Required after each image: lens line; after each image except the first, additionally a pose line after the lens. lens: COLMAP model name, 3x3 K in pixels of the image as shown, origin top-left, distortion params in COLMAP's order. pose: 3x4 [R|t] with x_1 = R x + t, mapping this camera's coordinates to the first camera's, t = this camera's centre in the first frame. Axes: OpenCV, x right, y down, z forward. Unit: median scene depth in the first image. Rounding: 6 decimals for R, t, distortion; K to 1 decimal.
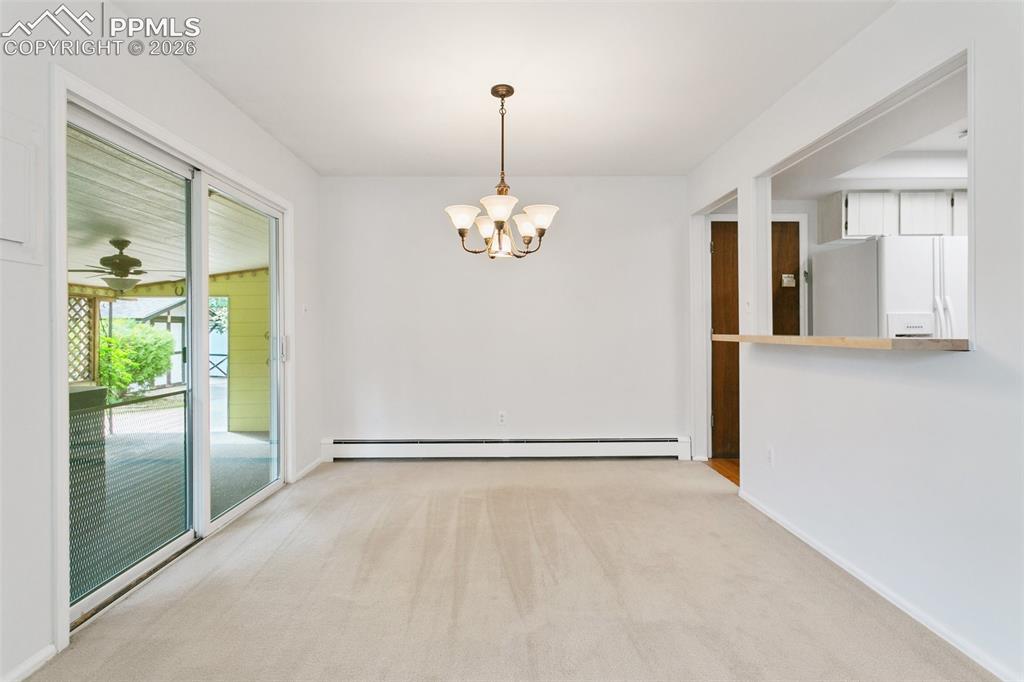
lens RADIAL K [[482.0, 0, 510.3], [0, 482.0, 329.6], [0, 0, 1]] dist [-0.003351, -0.000254]
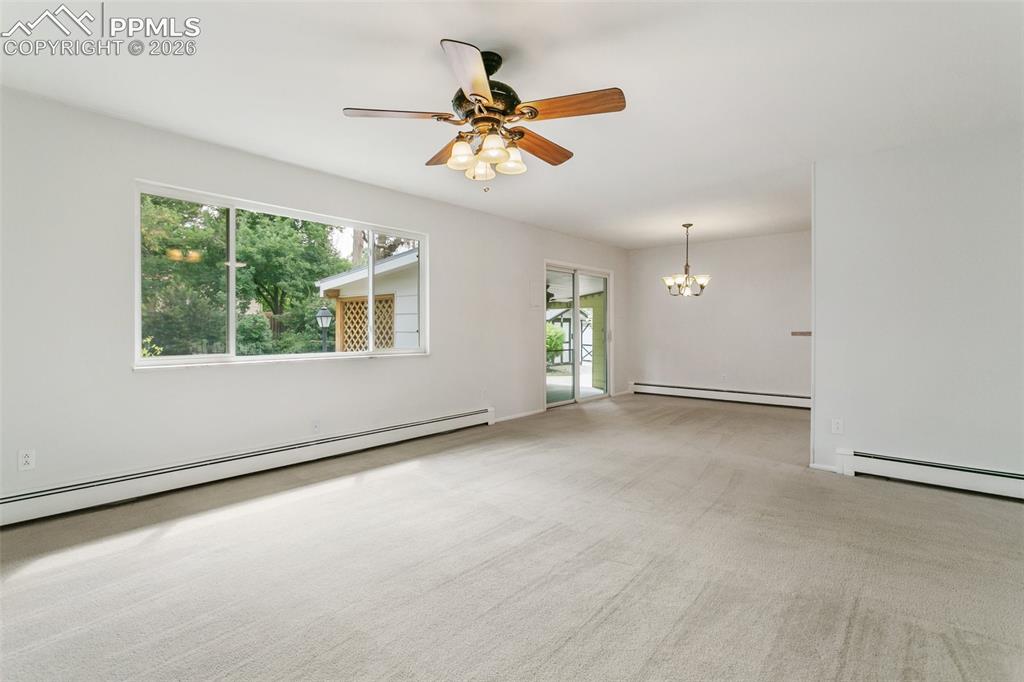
lens RADIAL K [[482.0, 0, 510.3], [0, 482.0, 329.6], [0, 0, 1]] dist [-0.003351, -0.000254]
pose [[0.753737, 0.005422, -0.657154, 0.213189], [-0.001627, 0.999978, 0.006385, -0.001137], [0.657174, -0.003744, 0.753730, -0.322535]]
